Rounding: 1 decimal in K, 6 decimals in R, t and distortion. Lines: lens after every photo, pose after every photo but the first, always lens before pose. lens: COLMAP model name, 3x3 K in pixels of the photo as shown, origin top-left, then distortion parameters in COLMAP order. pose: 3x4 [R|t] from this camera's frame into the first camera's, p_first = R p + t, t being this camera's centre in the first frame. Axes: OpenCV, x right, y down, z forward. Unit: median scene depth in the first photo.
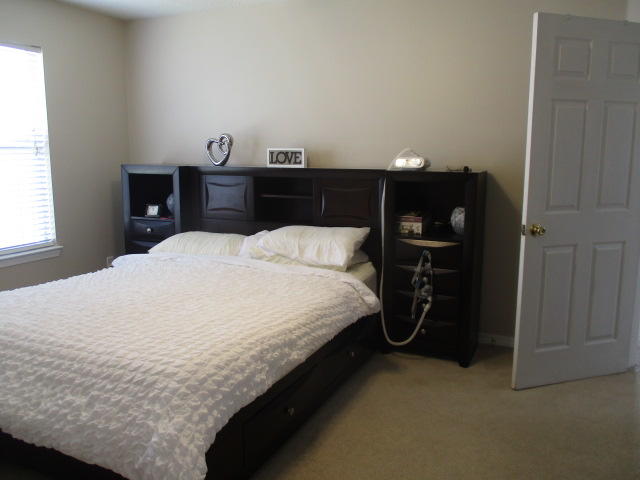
lens RADIAL K [[531.2, 0, 335.0], [0, 531.2, 231.9], [0, 0, 1]] dist [-0.032478, -0.002379]
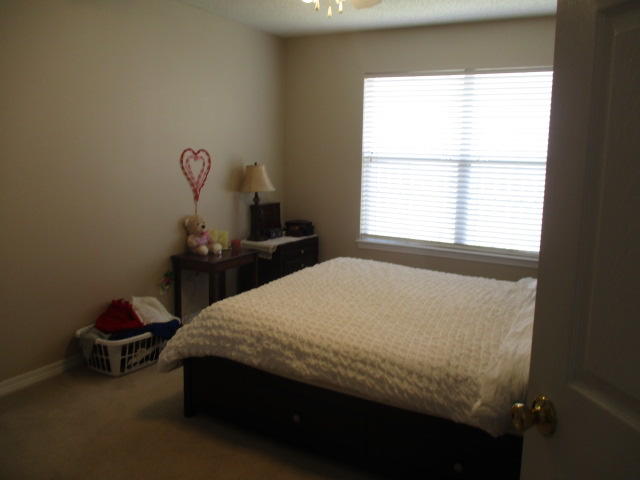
lens RADIAL K [[531.2, 0, 335.0], [0, 531.2, 231.9], [0, 0, 1]] dist [-0.032478, -0.002379]
pose [[-0.099238, 0.139597, -0.985223, 1.021645], [-0.173810, 0.972457, 0.155295, -0.214452], [0.979766, 0.186653, -0.072242, 1.272433]]
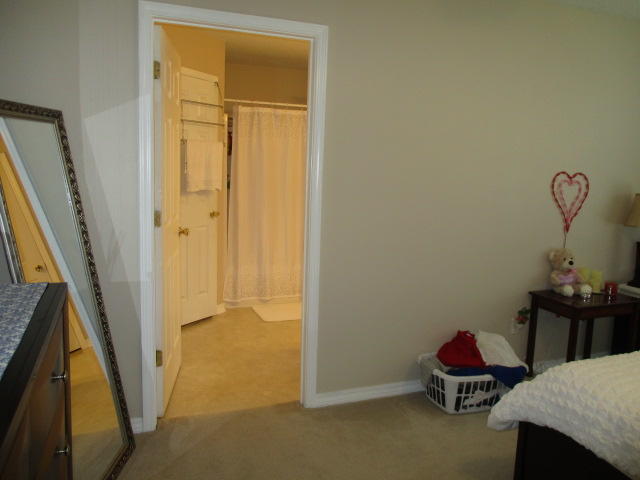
lens RADIAL K [[531.2, 0, 335.0], [0, 531.2, 231.9], [0, 0, 1]] dist [-0.032478, -0.002379]
pose [[-0.715522, 0.059951, -0.696013, 0.817787], [-0.140747, 0.963510, 0.227683, -0.212431], [0.684265, 0.260874, -0.680974, 1.248149]]
